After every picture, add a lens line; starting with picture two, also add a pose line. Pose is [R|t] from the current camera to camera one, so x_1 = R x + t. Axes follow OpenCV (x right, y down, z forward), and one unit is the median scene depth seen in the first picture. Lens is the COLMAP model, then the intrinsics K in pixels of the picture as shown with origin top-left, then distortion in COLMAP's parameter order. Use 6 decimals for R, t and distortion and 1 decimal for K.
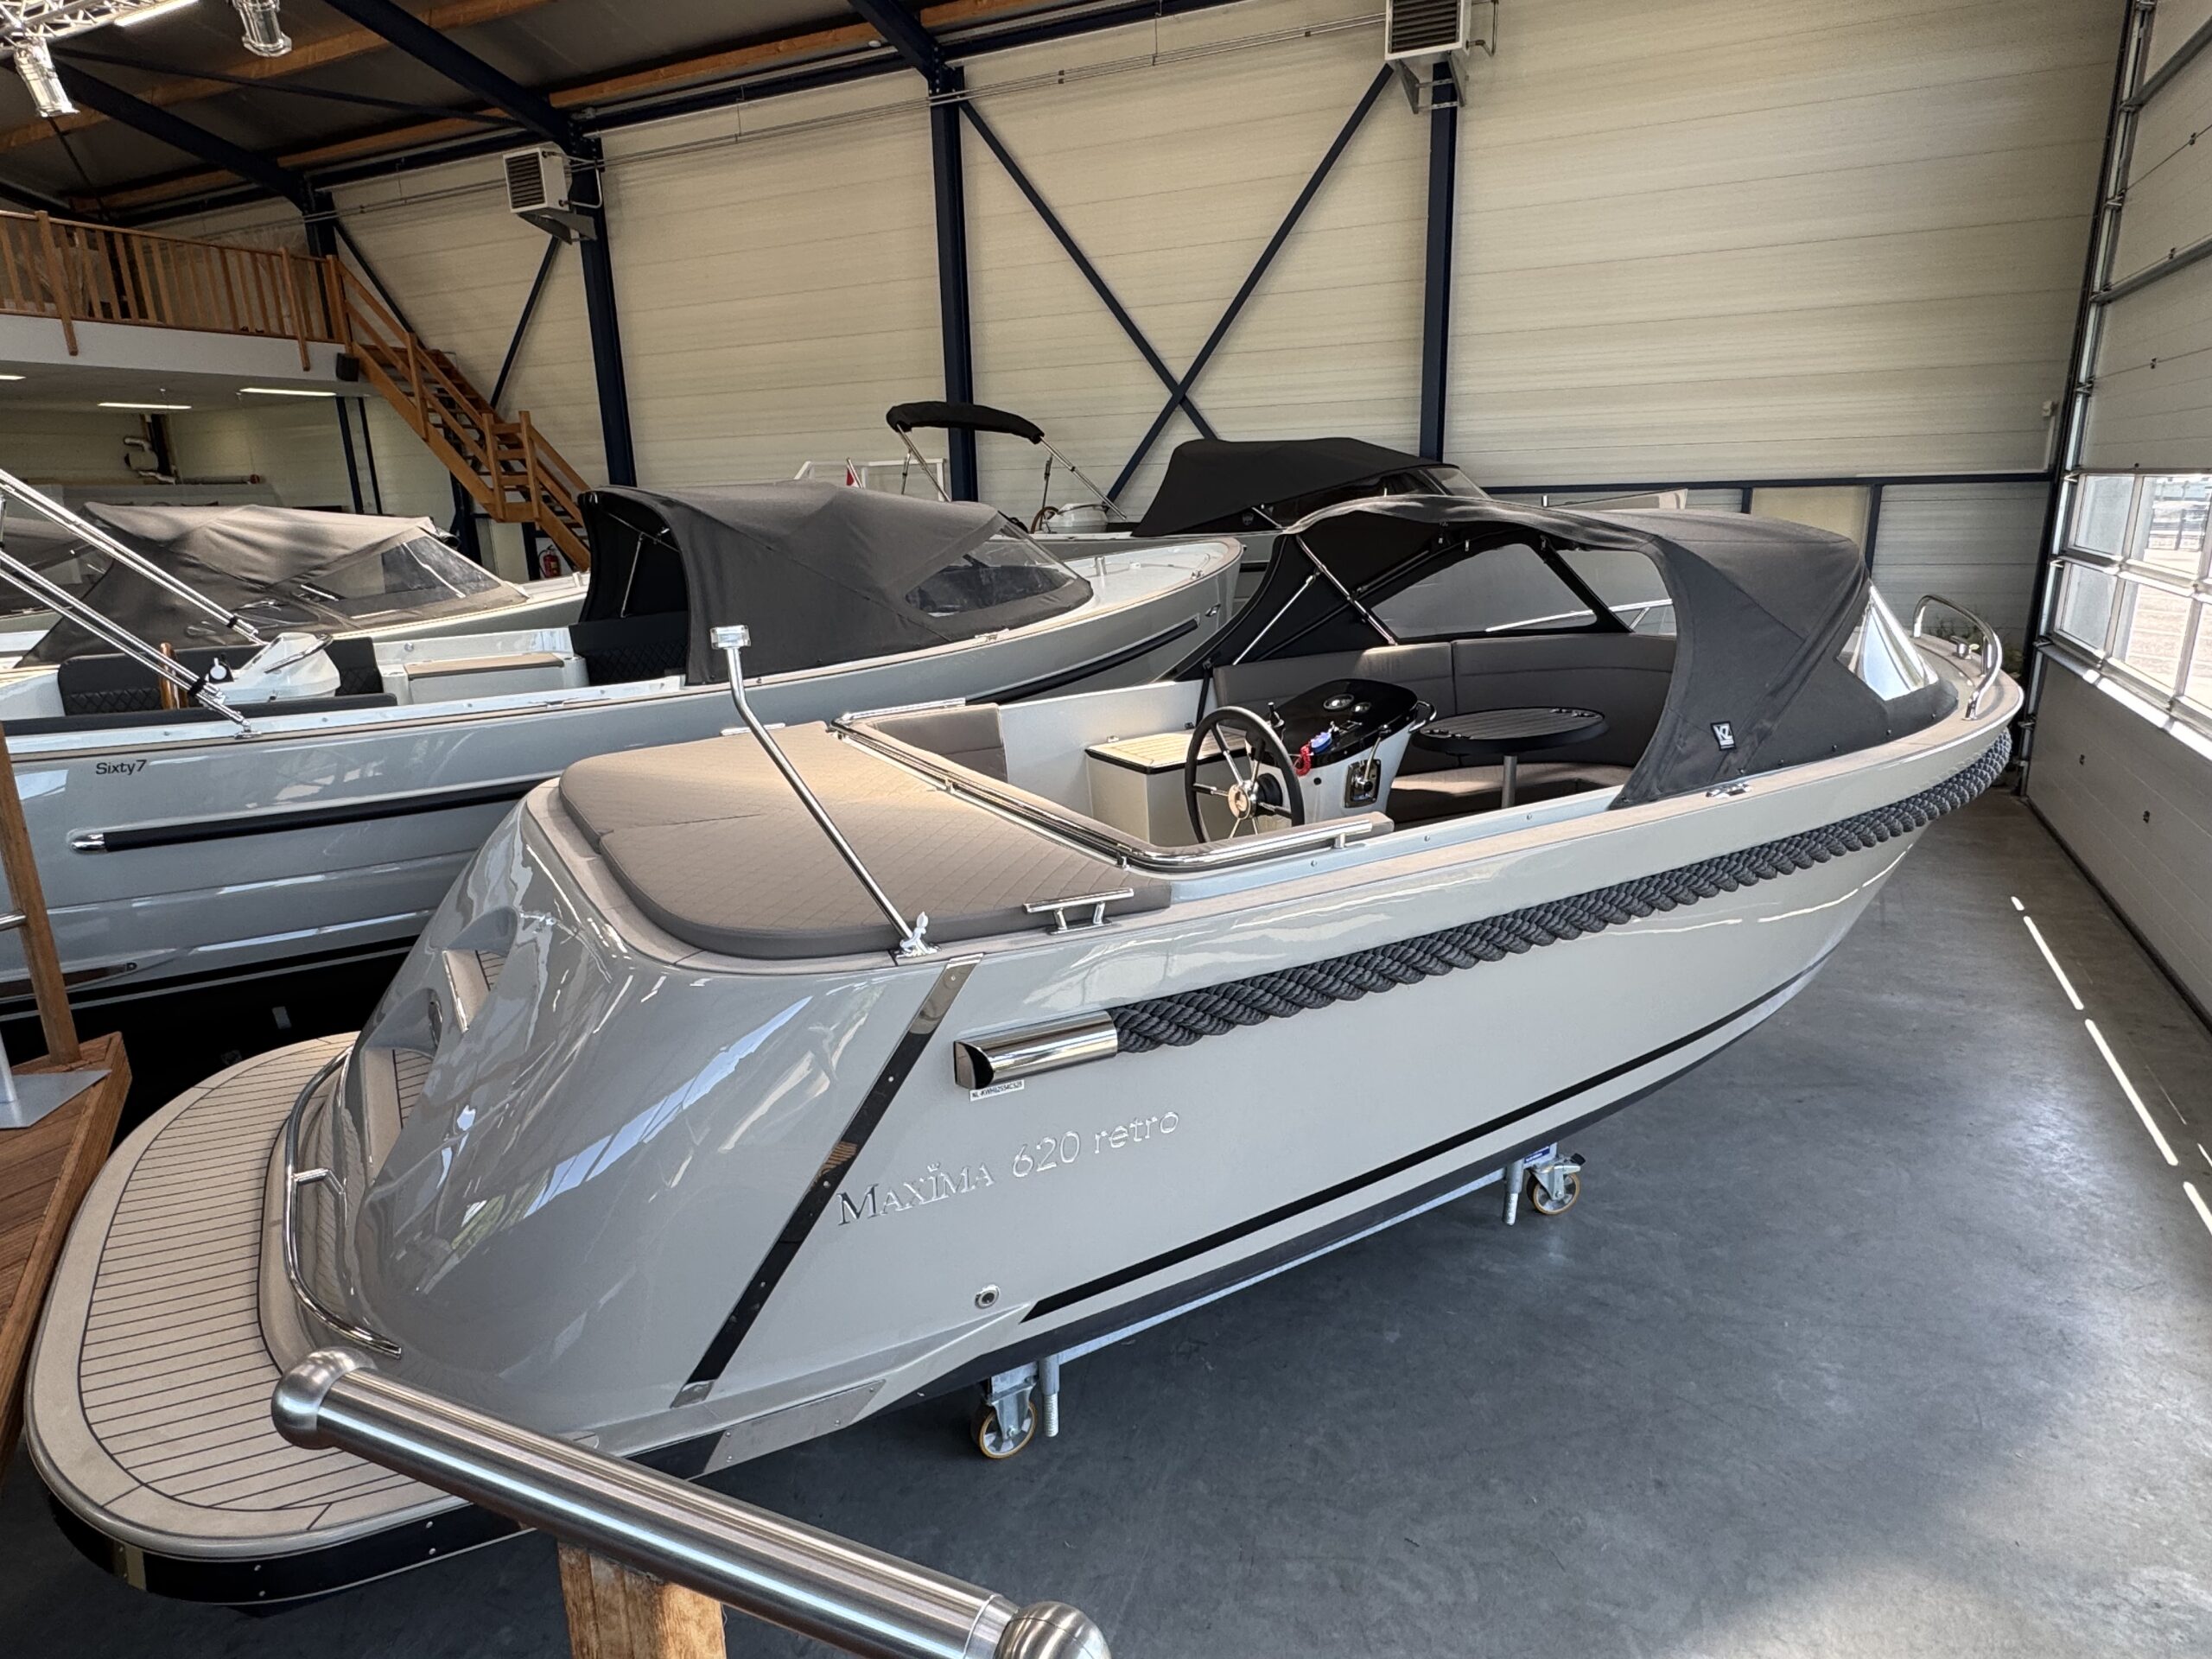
lens RADIAL K [[1265.0, 0, 1119.5], [0, 1265.0, 838.9], [0, 0, 1]] dist [-0.001077, 0.000472]
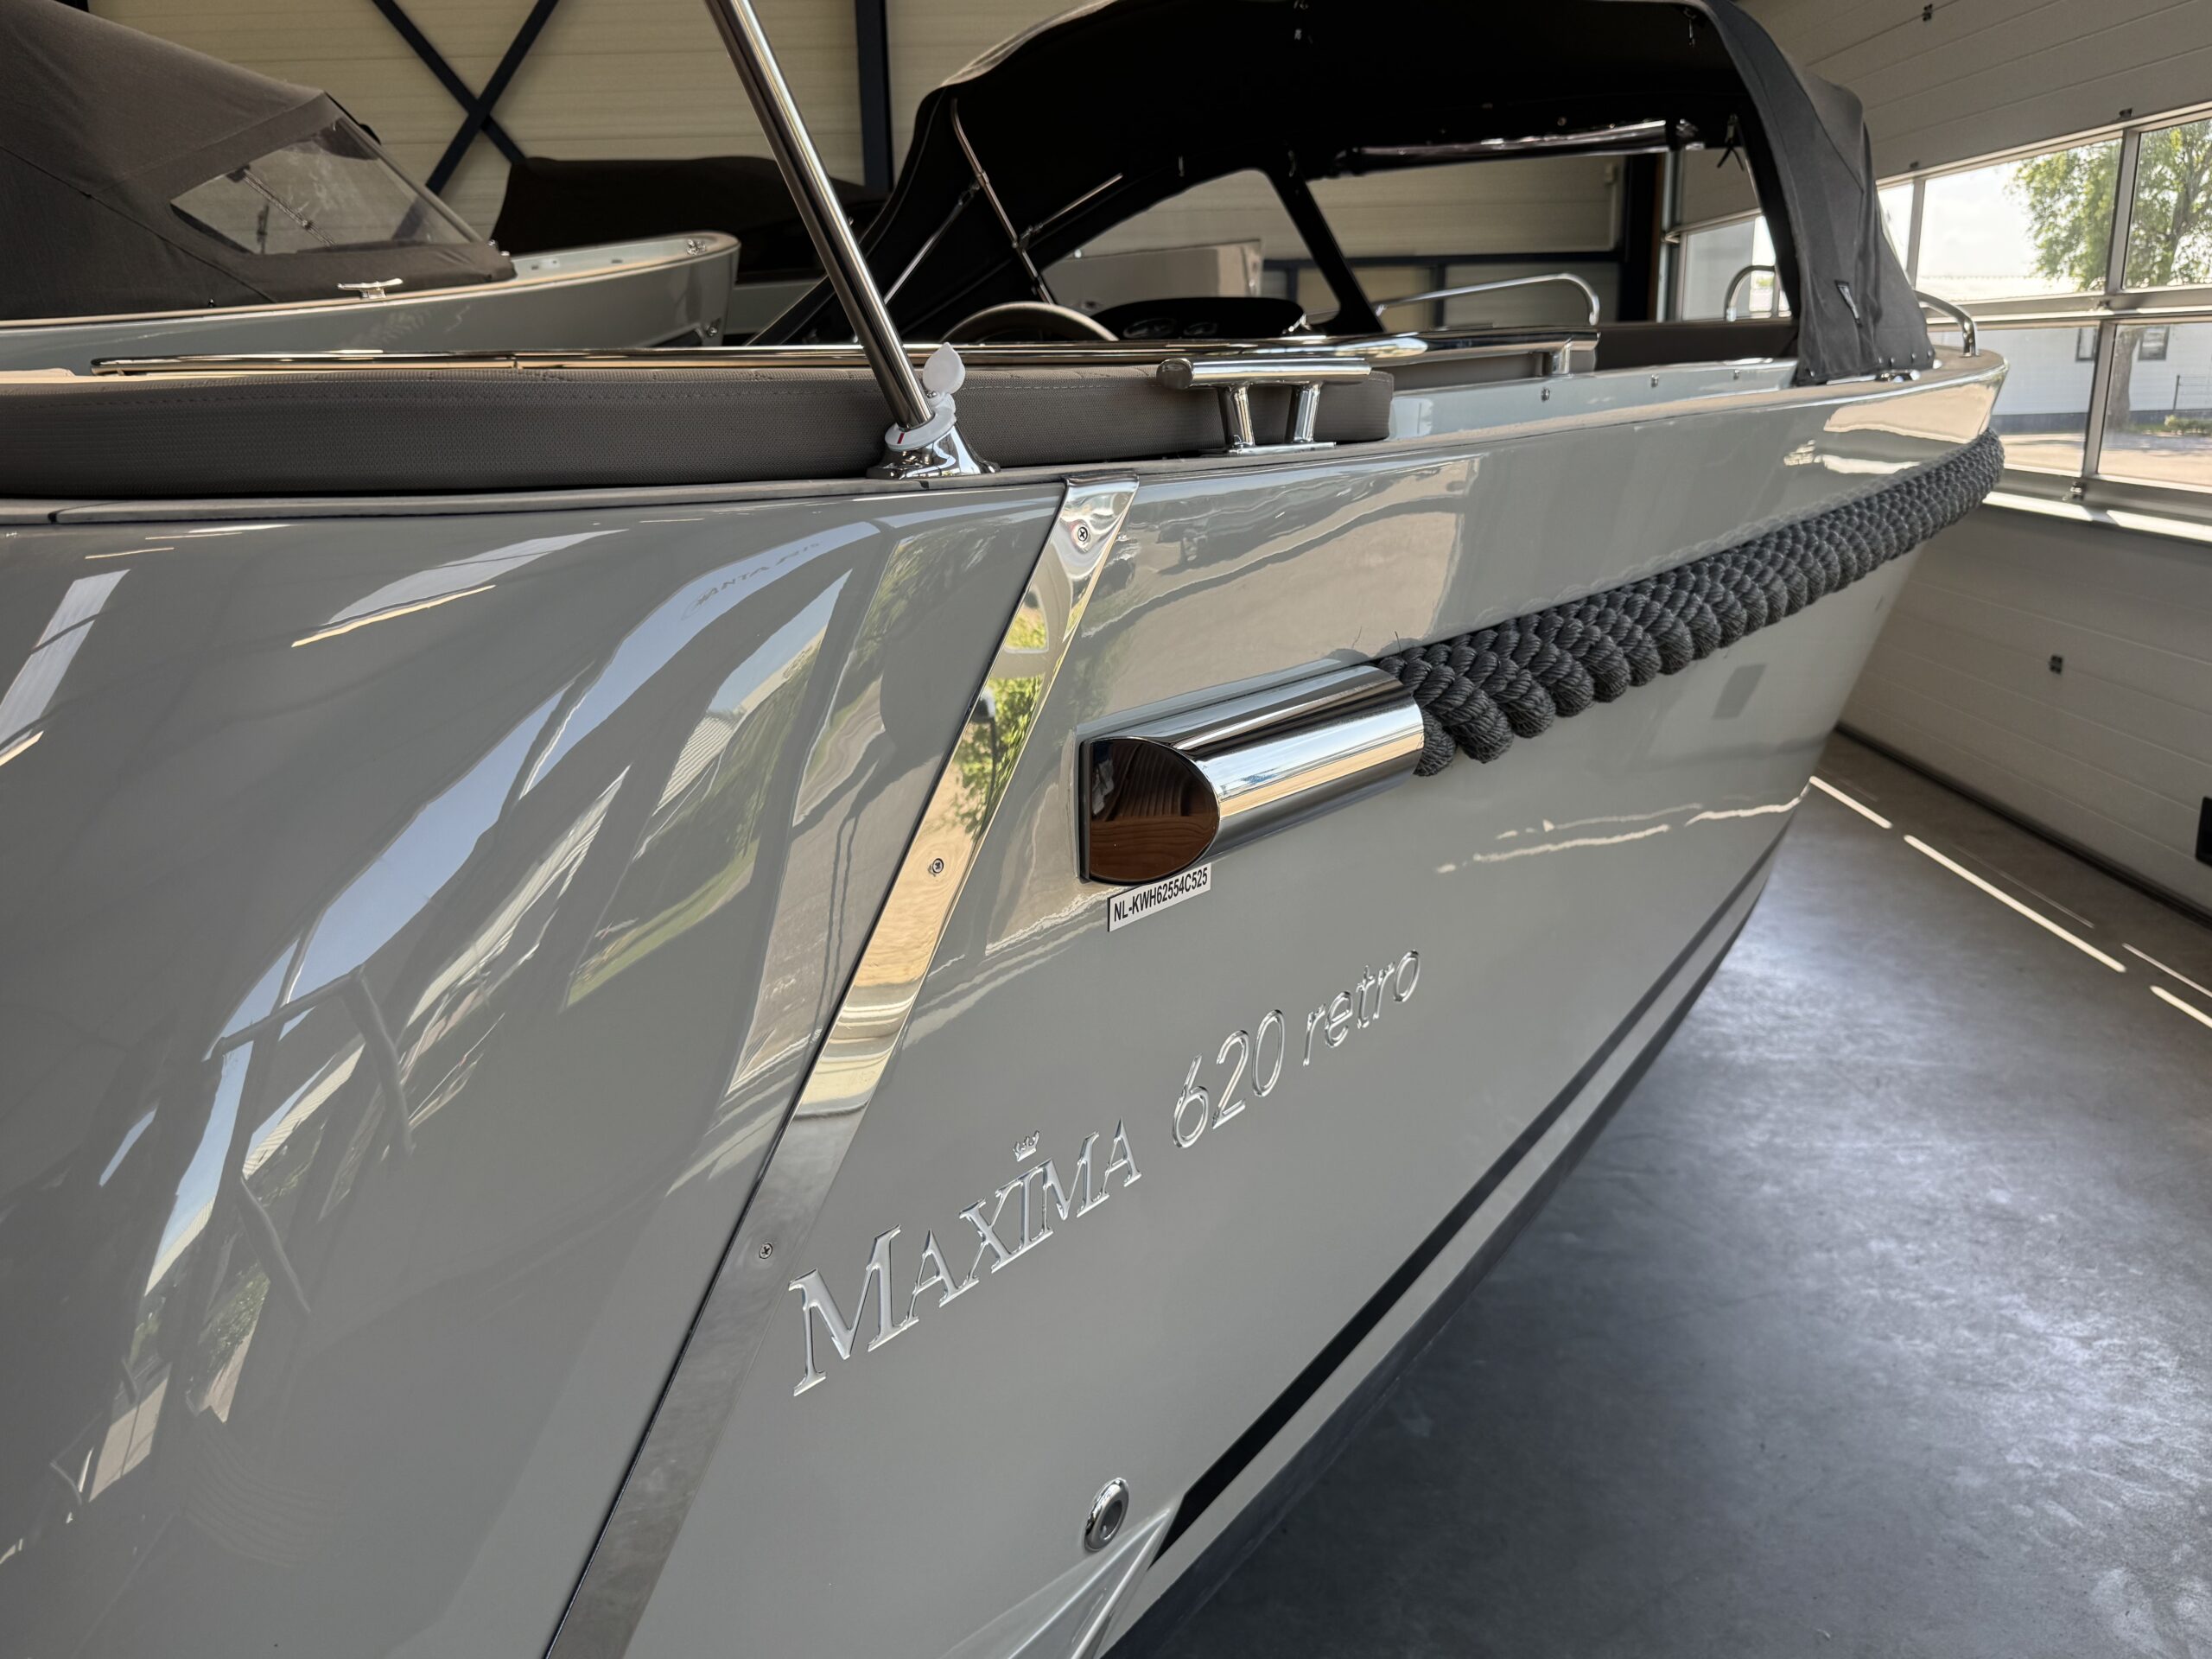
lens RADIAL K [[1682.0, 0, 1099.7], [0, 1682.0, 819.4], [0, 0, 1]] dist [0.012127, -0.014421]
pose [[0.906328, -0.100601, 0.410425, -0.174017], [0.107484, 0.994187, 0.006337, 0.101177], [-0.408677, 0.038370, 0.911872, 0.344722]]
